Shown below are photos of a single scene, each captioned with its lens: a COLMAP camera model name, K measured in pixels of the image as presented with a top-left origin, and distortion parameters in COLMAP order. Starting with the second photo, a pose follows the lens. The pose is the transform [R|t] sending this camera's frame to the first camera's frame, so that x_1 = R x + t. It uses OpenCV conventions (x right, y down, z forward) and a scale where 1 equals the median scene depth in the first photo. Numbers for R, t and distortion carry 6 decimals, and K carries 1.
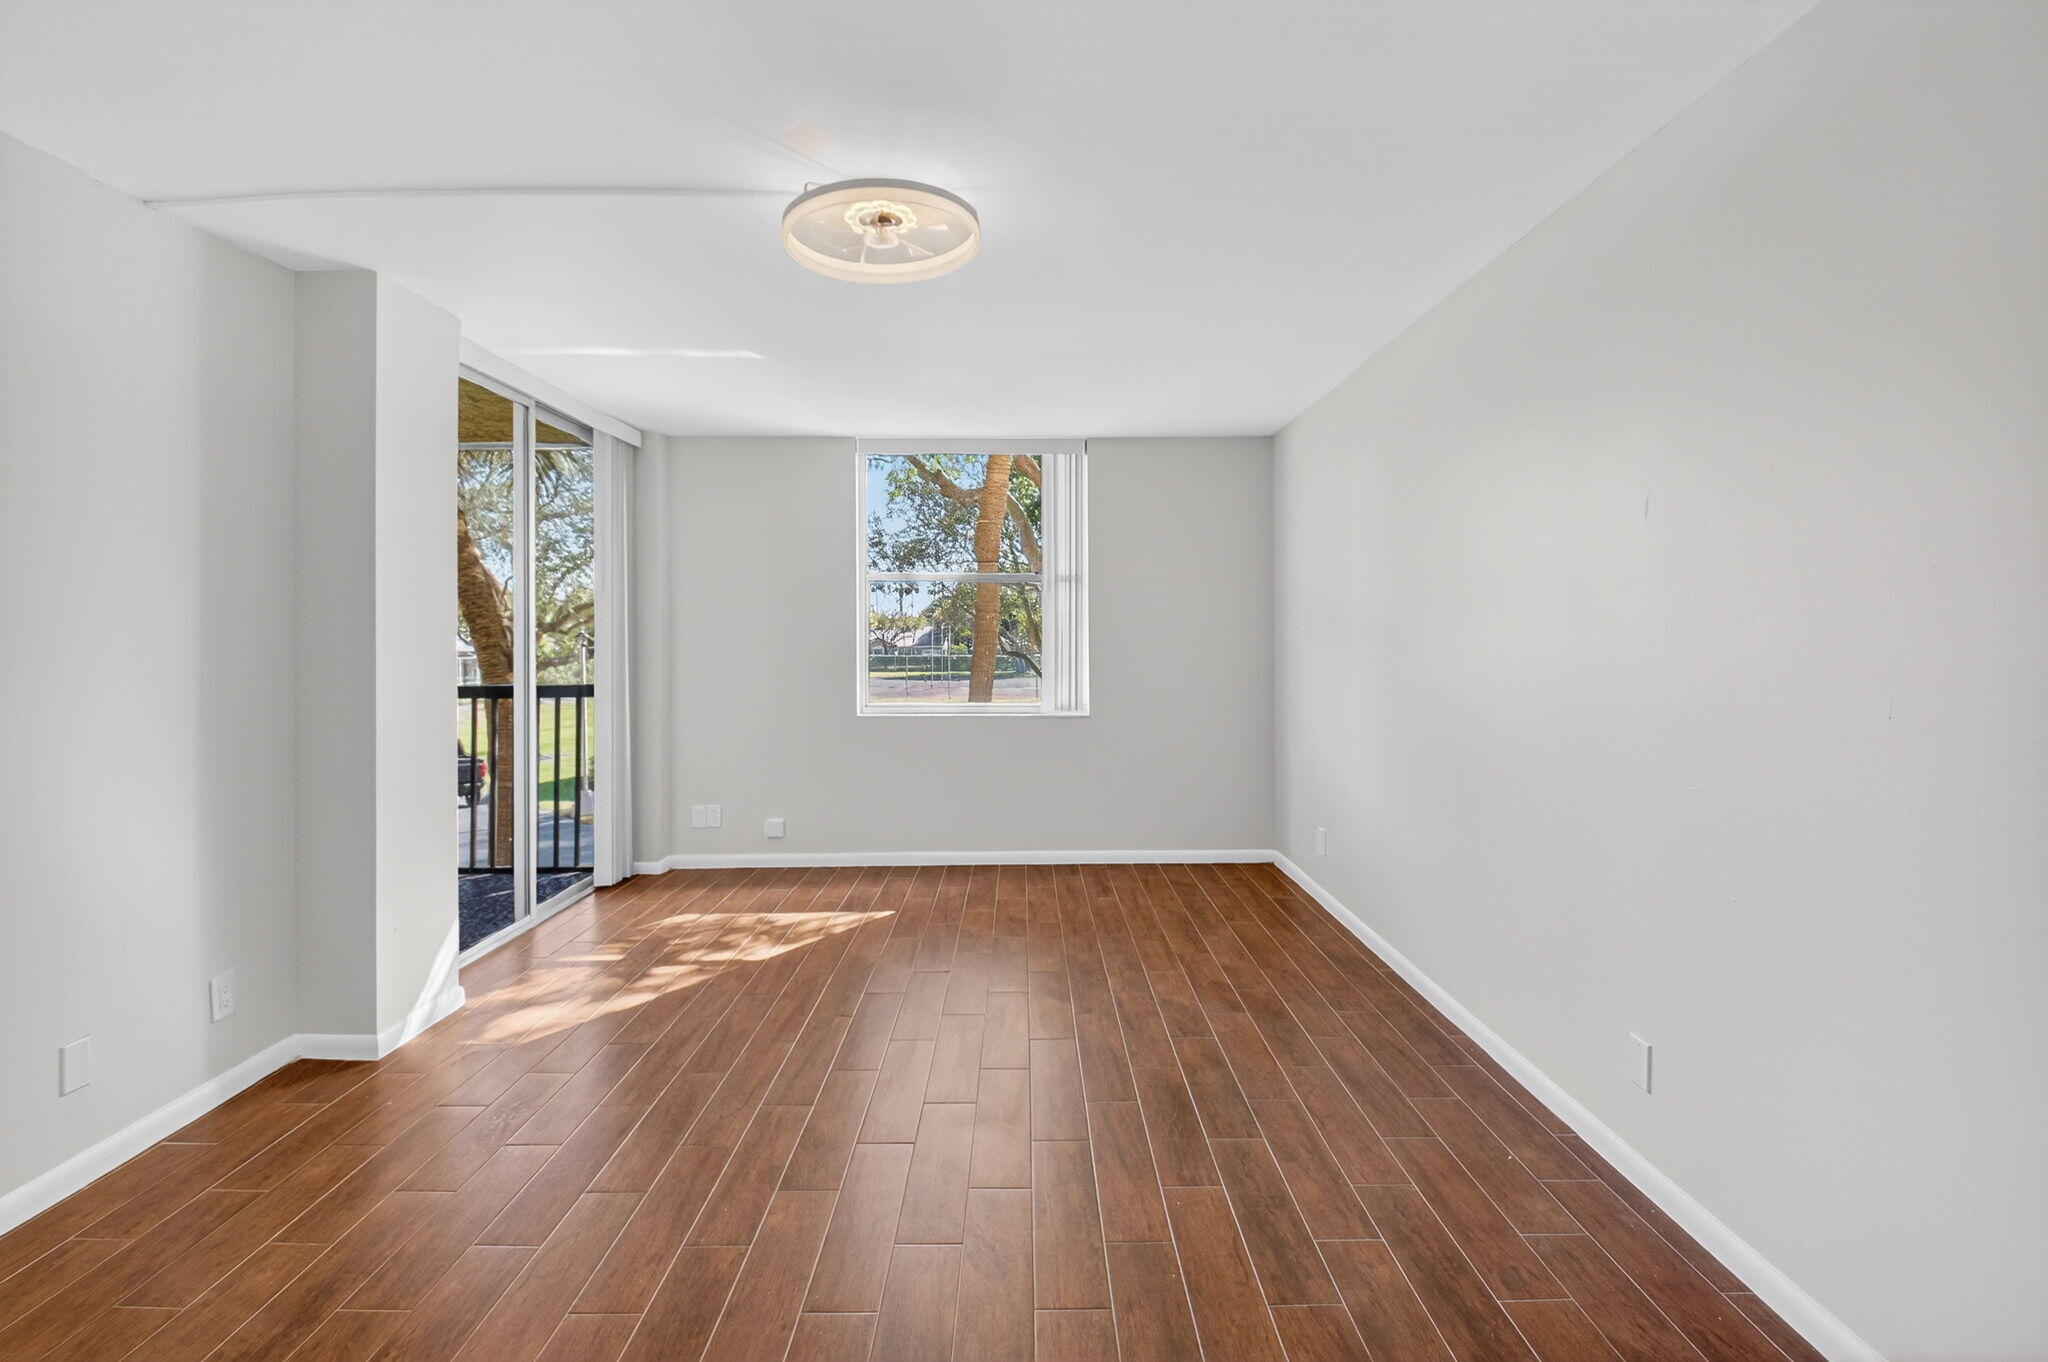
lens RADIAL K [[914.3, 0, 1030.0], [0, 914.3, 654.3], [0, 0, 1]] dist [0.019322, -0.028937]
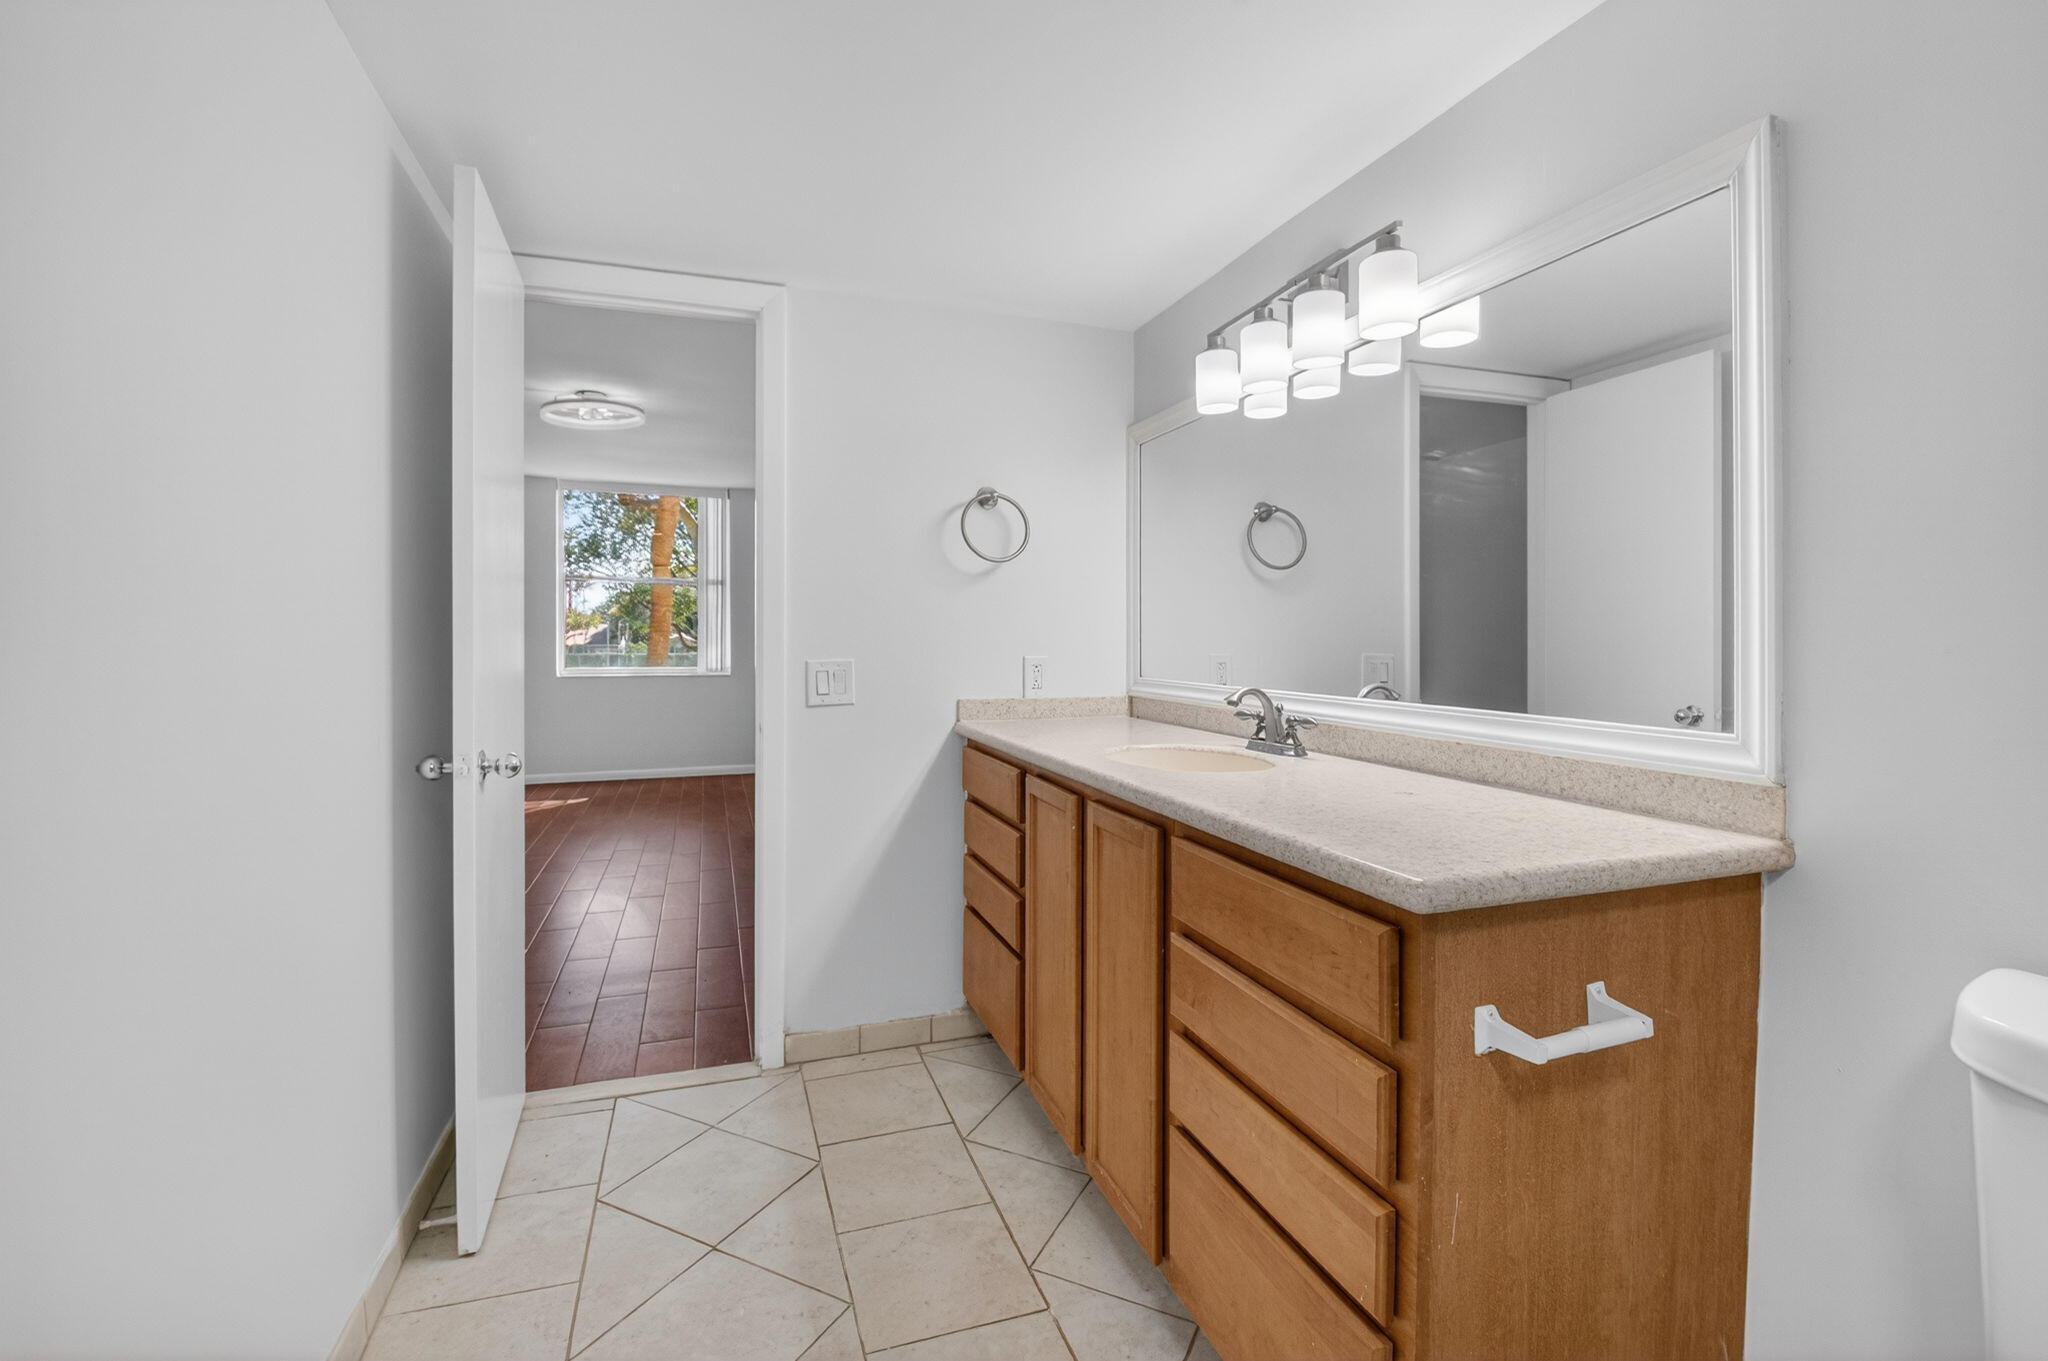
lens RADIAL K [[932.0, 0, 1022.7], [0, 932.0, 657.1], [0, 0, 1]] dist [0.001362, -0.019308]
pose [[0.951076, 0.003357, 0.308939, 0.053578], [-0.003284, 0.999994, -0.000759, 0.041156], [-0.308940, -0.000292, 0.951082, -0.641180]]
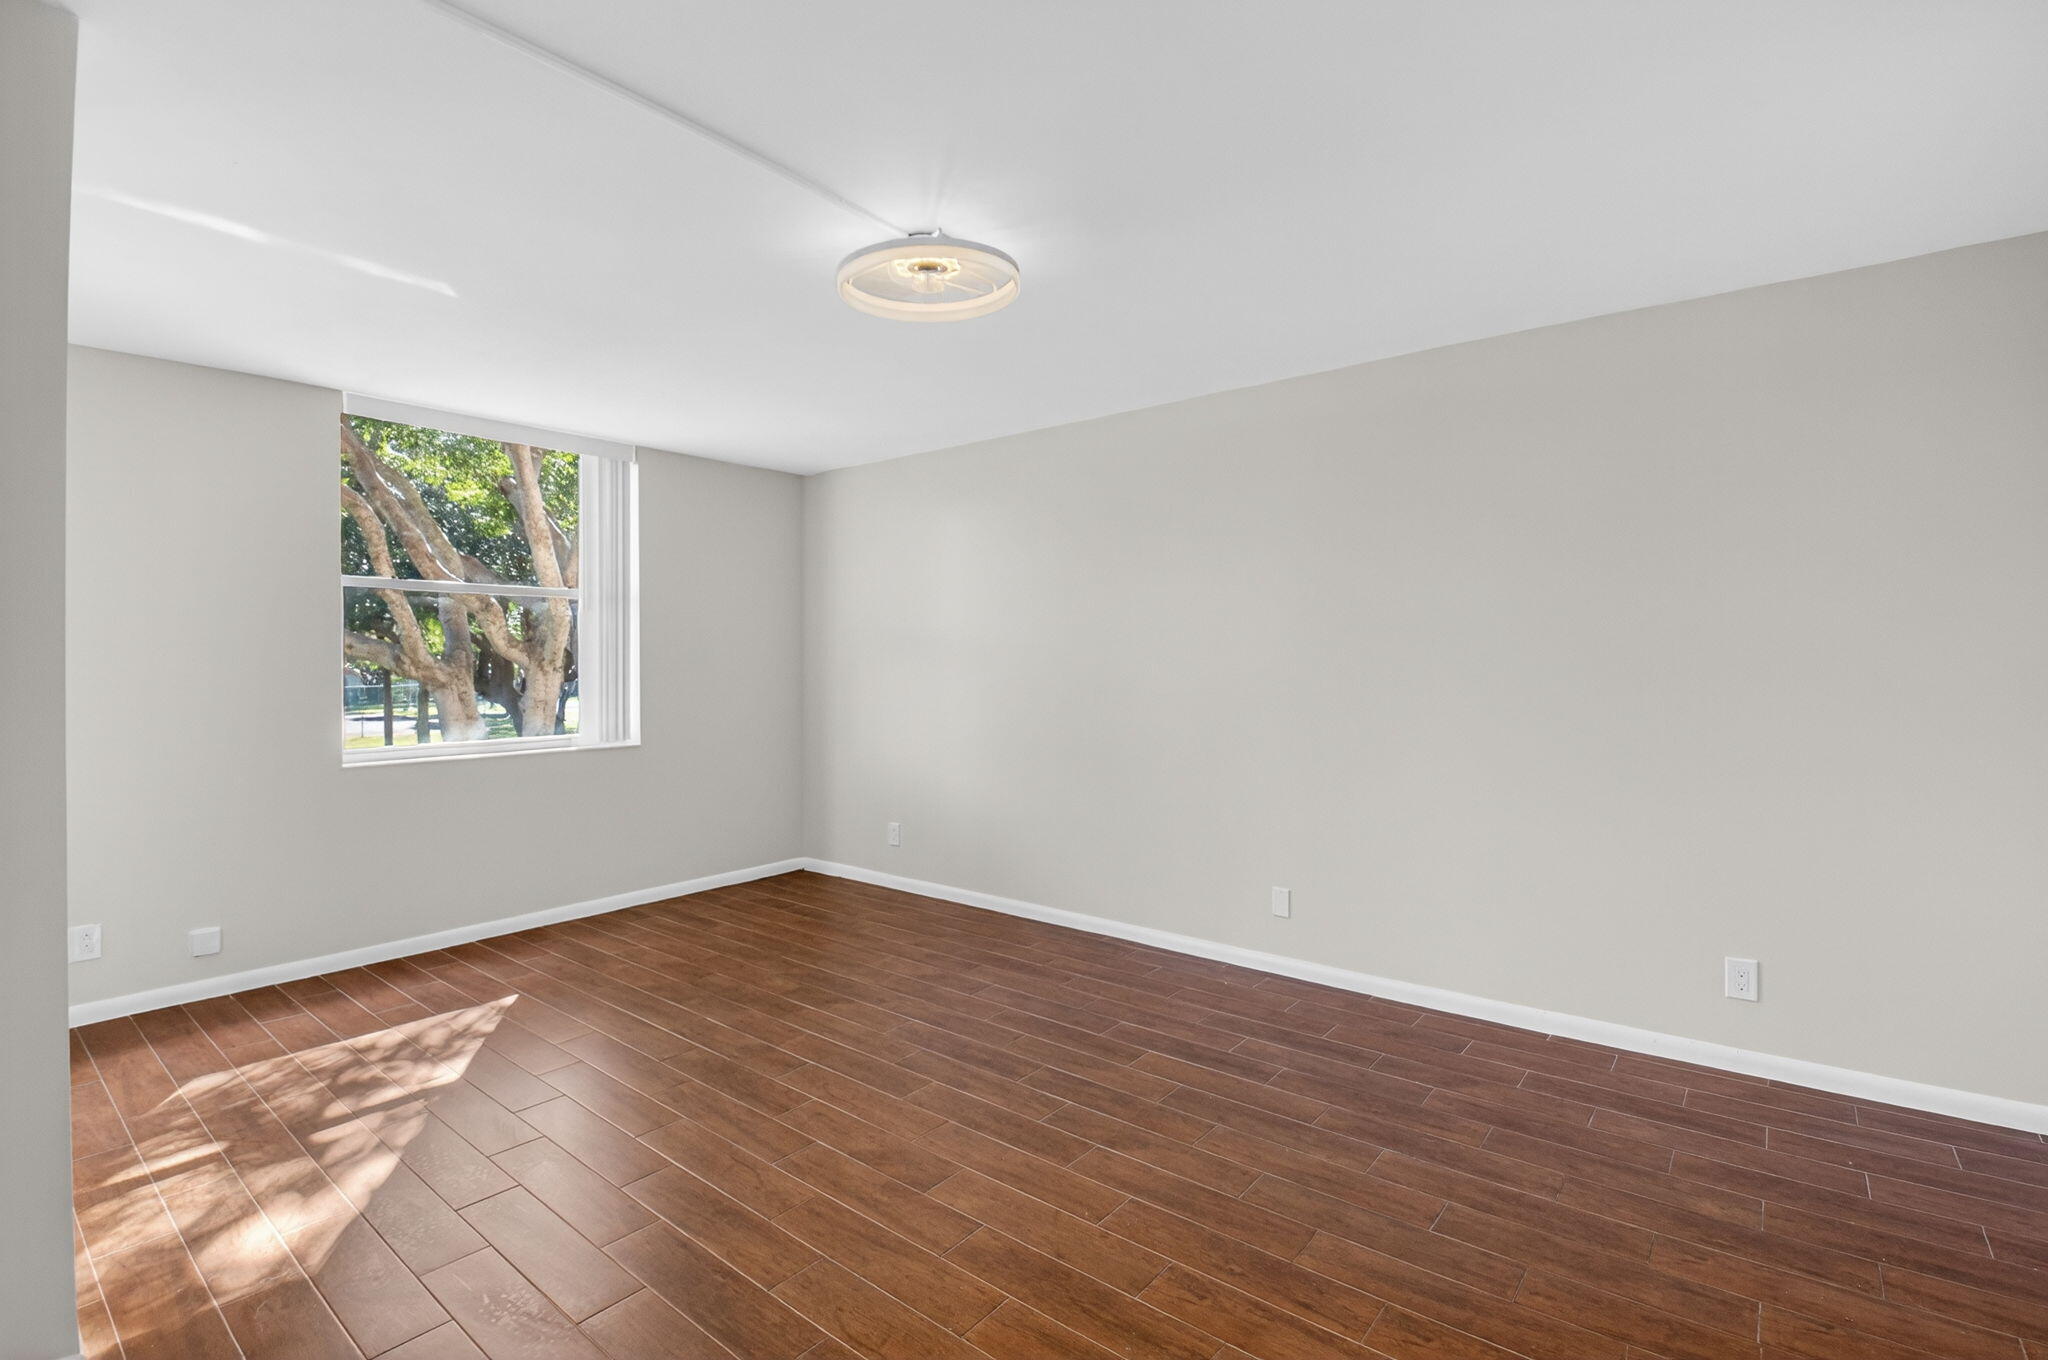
lens RADIAL K [[932.0, 0, 1022.7], [0, 932.0, 656.6], [0, 0, 1]] dist [0.001362, -0.019308]
pose [[0.639811, 0.002281, 0.768529, -0.454971], [0.017485, 0.999694, -0.017524, 0.001181], [-0.768334, 0.024650, 0.639575, 0.104712]]
